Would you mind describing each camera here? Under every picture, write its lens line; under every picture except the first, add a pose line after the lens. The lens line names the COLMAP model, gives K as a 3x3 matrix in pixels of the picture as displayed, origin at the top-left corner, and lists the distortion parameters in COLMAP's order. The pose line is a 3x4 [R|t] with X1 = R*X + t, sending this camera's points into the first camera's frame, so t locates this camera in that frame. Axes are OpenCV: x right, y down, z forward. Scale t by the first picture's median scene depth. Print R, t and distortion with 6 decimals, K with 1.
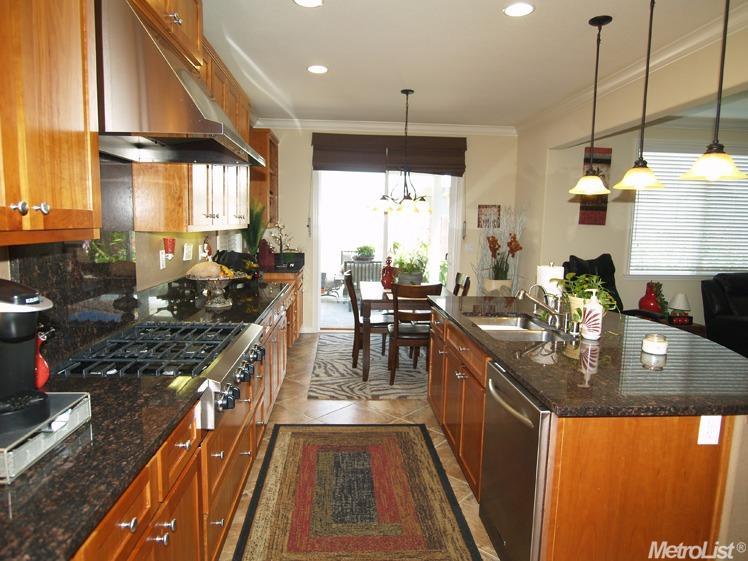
lens RADIAL K [[475.7, 0, 368.0], [0, 475.7, 277.4], [0, 0, 1]] dist [-0.023805, 0.002325]
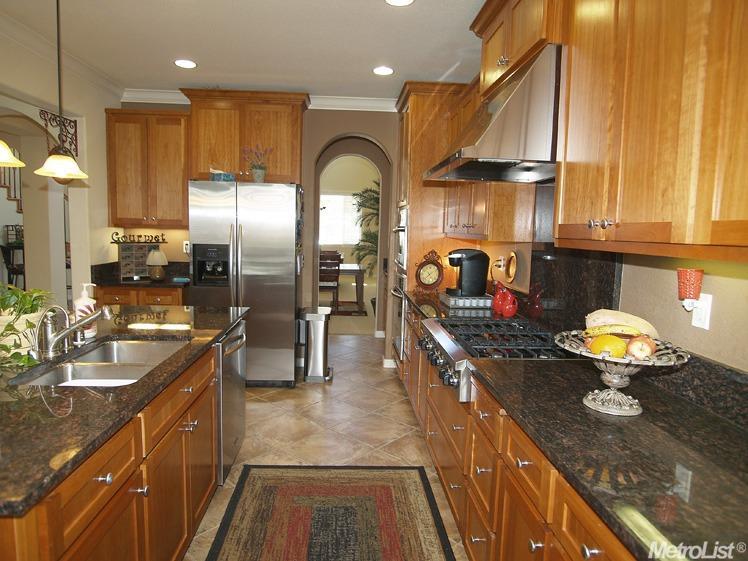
lens RADIAL K [[475.7, 0, 368.0], [0, 475.7, 277.4], [0, 0, 1]] dist [-0.023805, 0.002325]
pose [[-0.998945, -0.045830, 0.003074, -0.078789], [-0.044043, 0.974691, 0.219175, -0.210016], [-0.013041, 0.218808, -0.975681, 1.843548]]
